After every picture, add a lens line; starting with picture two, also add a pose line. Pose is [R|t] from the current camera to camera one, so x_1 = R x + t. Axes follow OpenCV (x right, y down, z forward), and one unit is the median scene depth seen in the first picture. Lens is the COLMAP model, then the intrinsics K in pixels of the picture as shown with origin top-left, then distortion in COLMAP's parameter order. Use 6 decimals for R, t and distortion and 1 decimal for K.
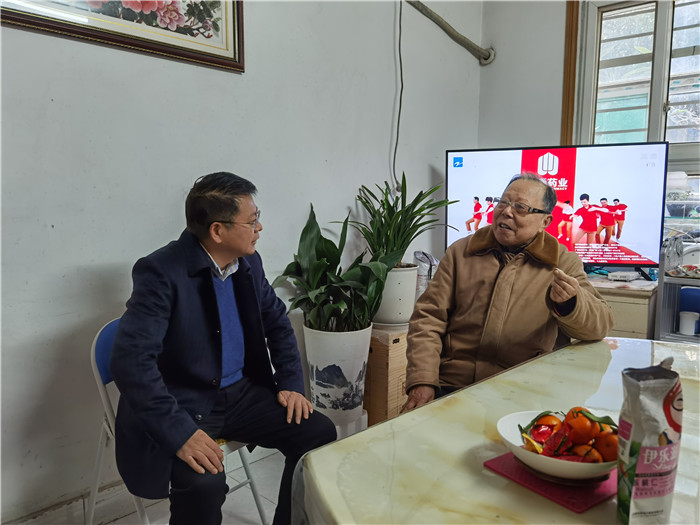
lens RADIAL K [[565.1, 0, 350.8], [0, 565.1, 277.2], [0, 0, 1]] dist [0.043763, -0.011476]
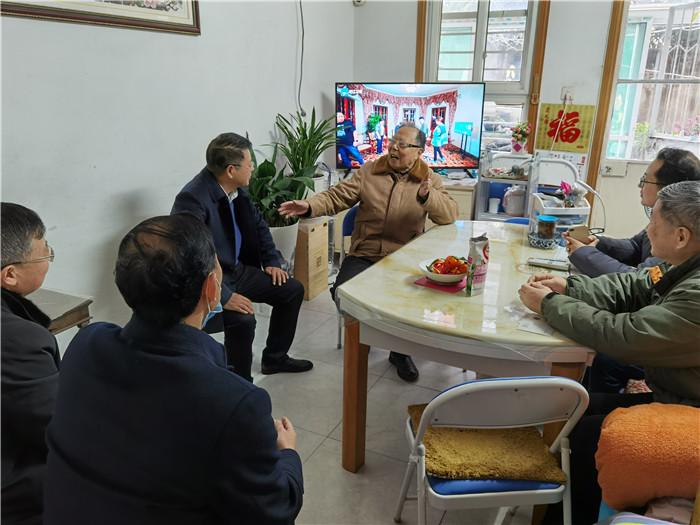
lens RADIAL K [[557.1, 0, 350.0], [0, 557.1, 262.5], [0, 0, 1]] dist [0.185027, -0.003541]
pose [[0.959696, -0.090139, 0.266193, -0.299463], [0.039814, 0.981223, 0.188725, -0.096365], [-0.278206, -0.170520, 0.945264, -0.525305]]
